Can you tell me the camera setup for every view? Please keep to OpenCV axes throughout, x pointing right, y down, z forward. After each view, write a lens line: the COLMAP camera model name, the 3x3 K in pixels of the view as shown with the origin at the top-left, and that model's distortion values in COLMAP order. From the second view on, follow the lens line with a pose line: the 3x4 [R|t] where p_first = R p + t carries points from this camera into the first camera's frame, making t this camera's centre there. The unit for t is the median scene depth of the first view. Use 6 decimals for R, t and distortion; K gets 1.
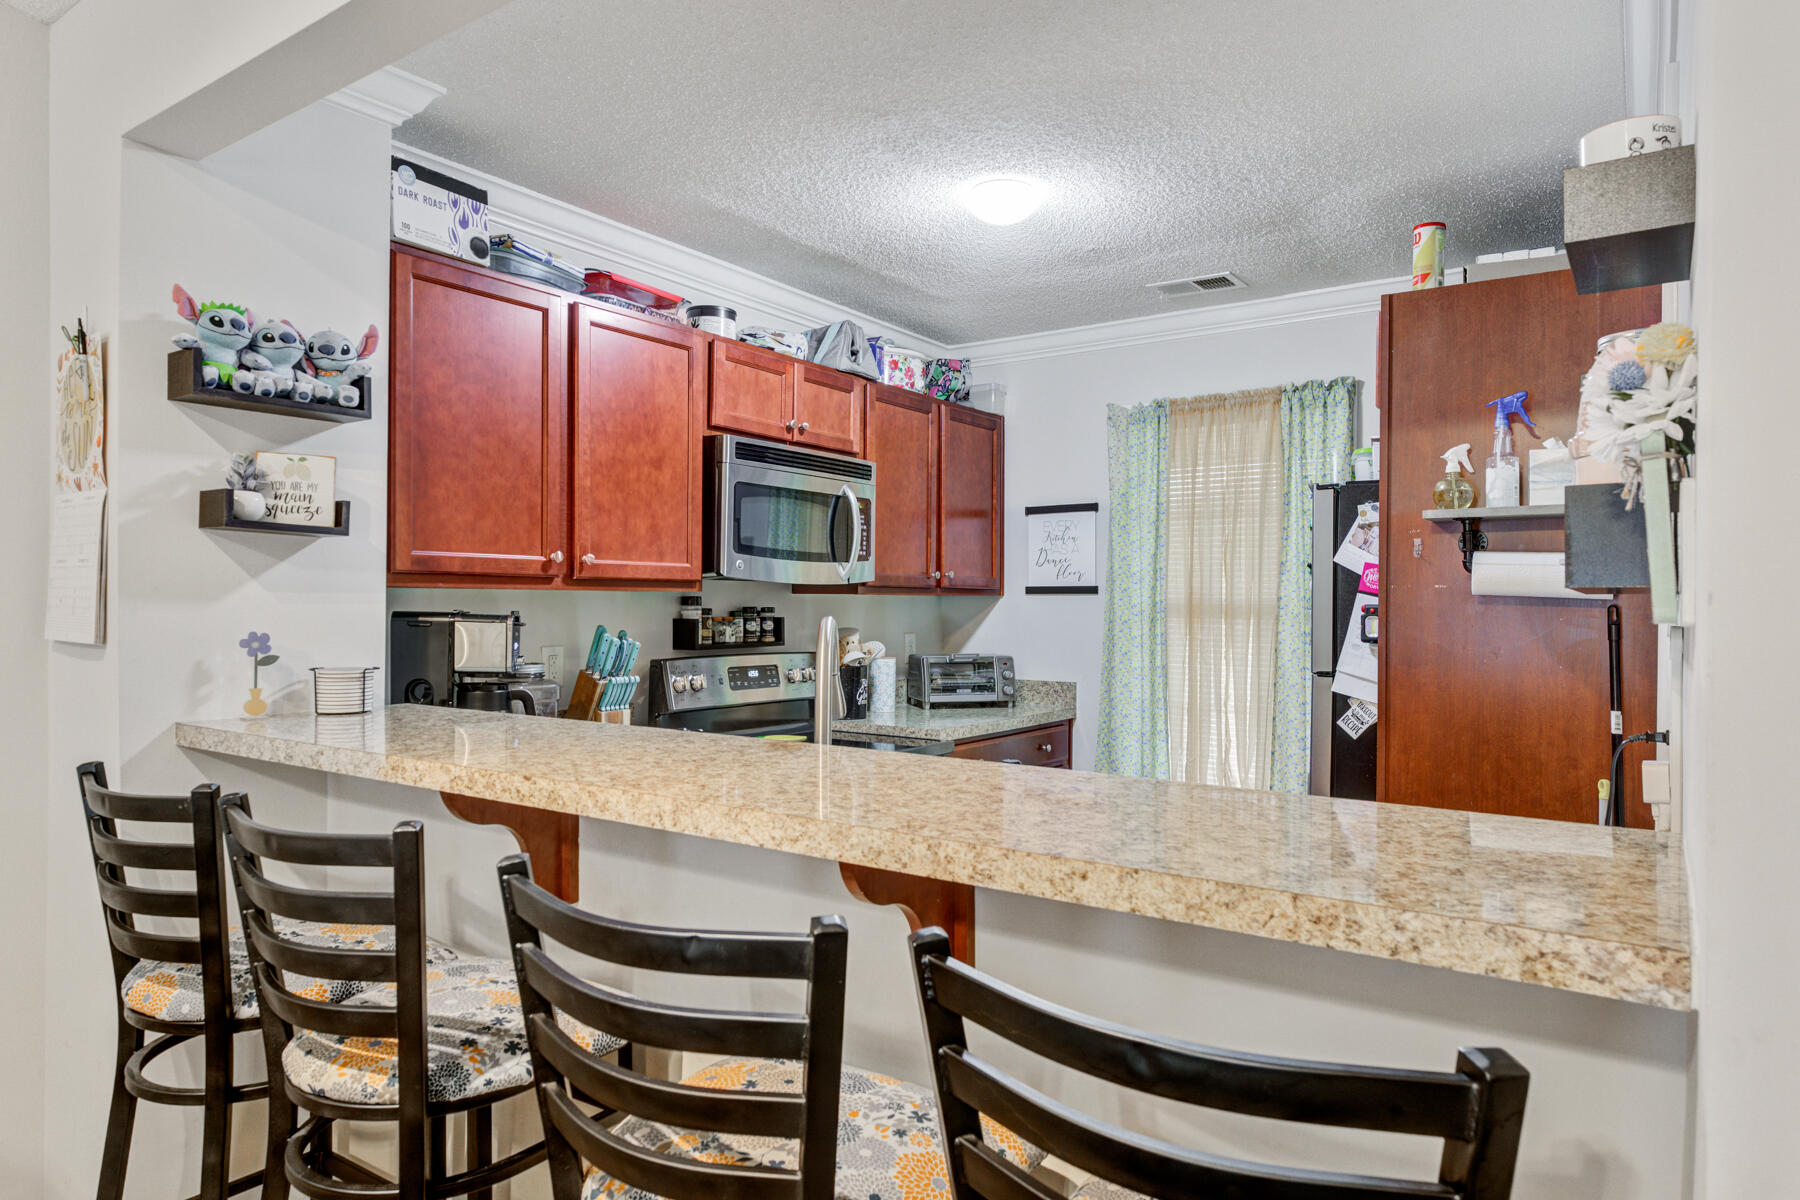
lens RADIAL K [[1093.4, 0, 899.1], [0, 1093.4, 606.5], [0, 0, 1]] dist [0.032544, -0.000247]
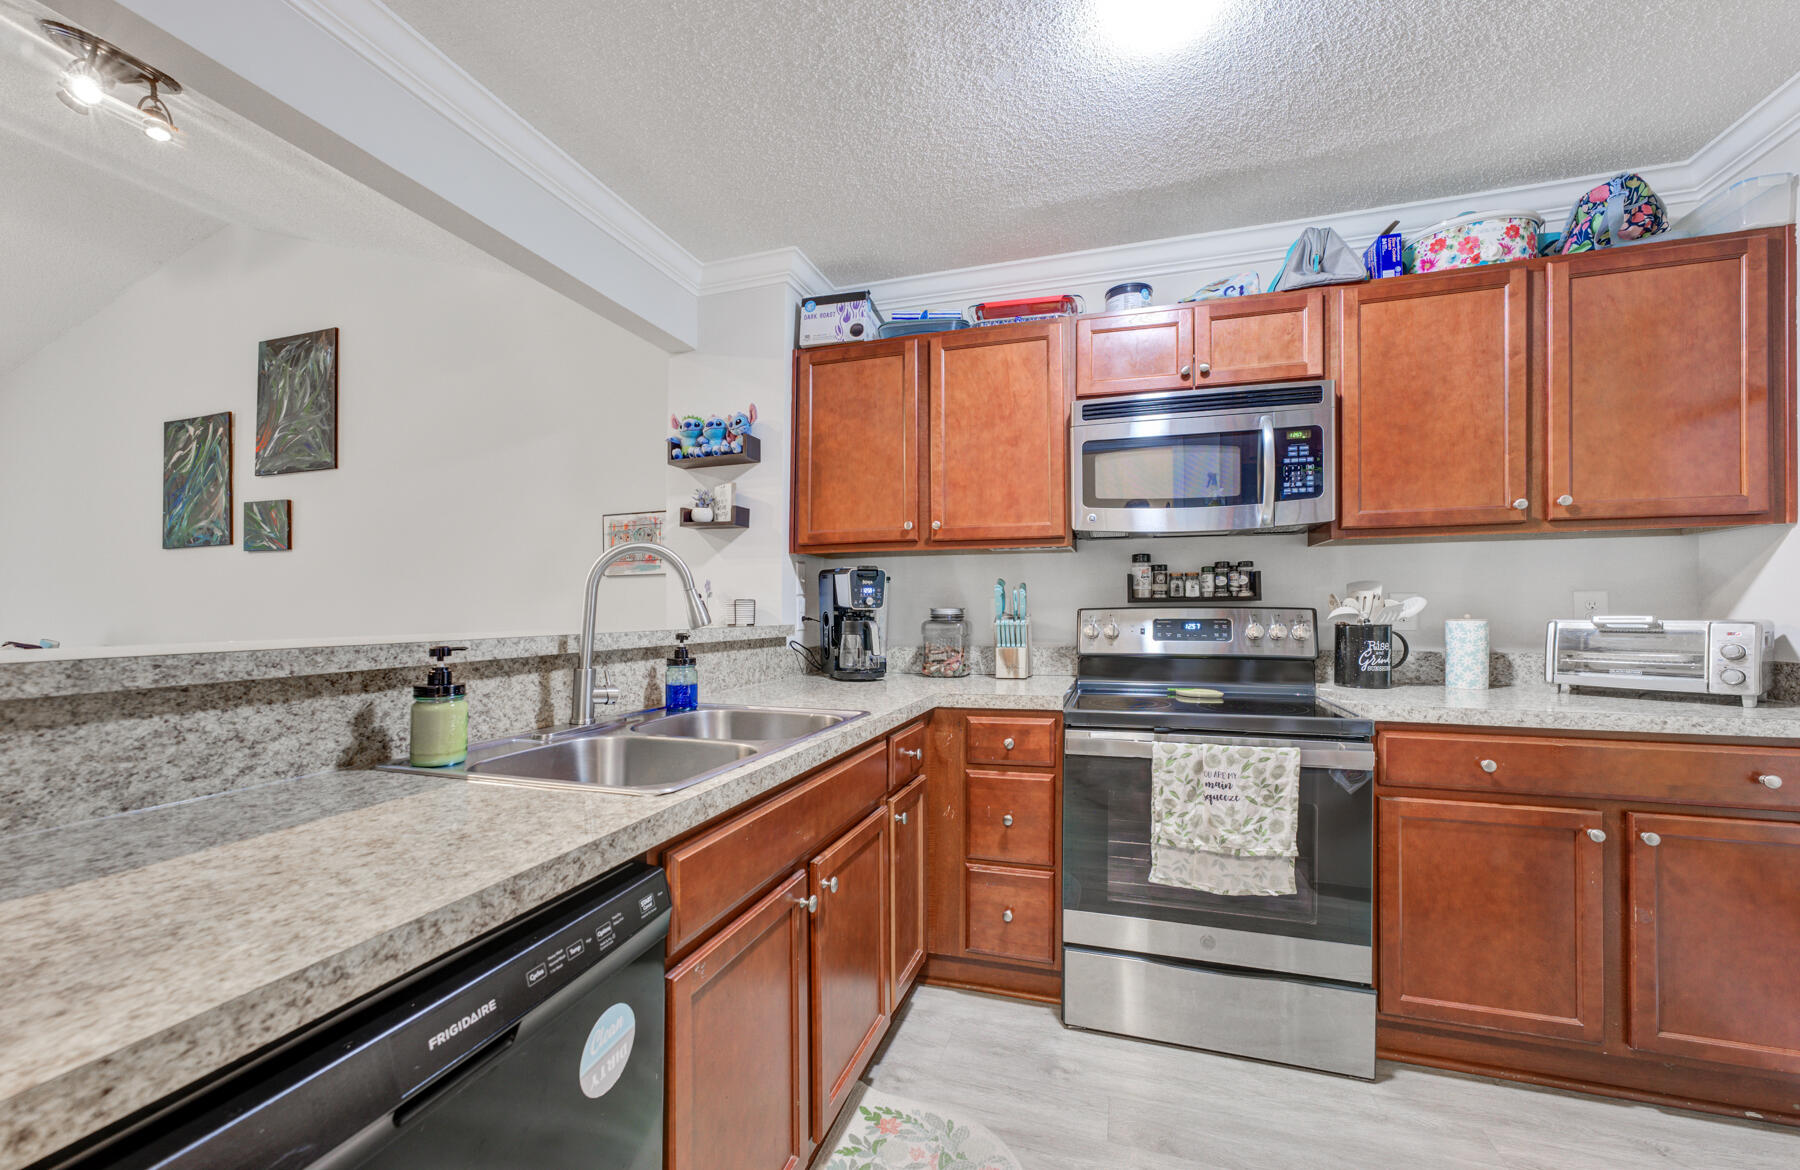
lens RADIAL K [[727.0, 0, 882.1], [0, 727.0, 597.8], [0, 0, 1]] dist [-0.023958, 0.012777]
pose [[0.290451, -0.023908, -0.956591, 0.501219], [0.000926, 0.999694, -0.024704, 0.061463], [0.956889, 0.006289, 0.290385, 0.639266]]
